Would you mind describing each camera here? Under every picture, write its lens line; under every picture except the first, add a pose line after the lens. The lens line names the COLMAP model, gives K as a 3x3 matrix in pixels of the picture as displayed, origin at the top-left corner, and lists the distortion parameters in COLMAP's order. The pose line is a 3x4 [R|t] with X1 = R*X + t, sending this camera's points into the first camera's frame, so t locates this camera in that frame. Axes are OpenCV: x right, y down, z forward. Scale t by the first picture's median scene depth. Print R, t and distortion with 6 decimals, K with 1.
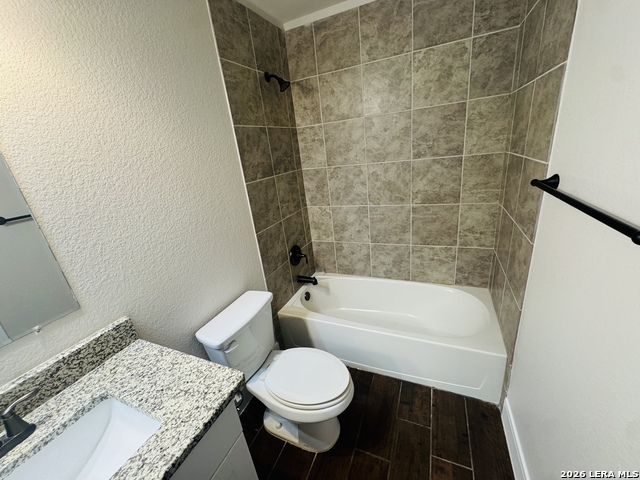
lens RADIAL K [[256.1, 0, 320.8], [0, 256.1, 239.9], [0, 0, 1]] dist [-0.001759, -0.000304]
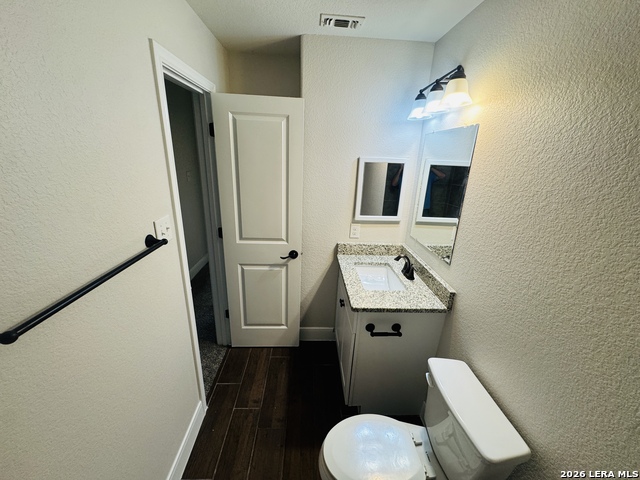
lens RADIAL K [[256.1, 0, 320.2], [0, 256.1, 238.9], [0, 0, 1]] dist [-0.001759, -0.000304]
pose [[-0.896578, 0.210603, -0.389609, 0.375370], [-0.090199, 0.774436, 0.626189, -0.713173], [0.433604, 0.596569, -0.675346, 1.393259]]
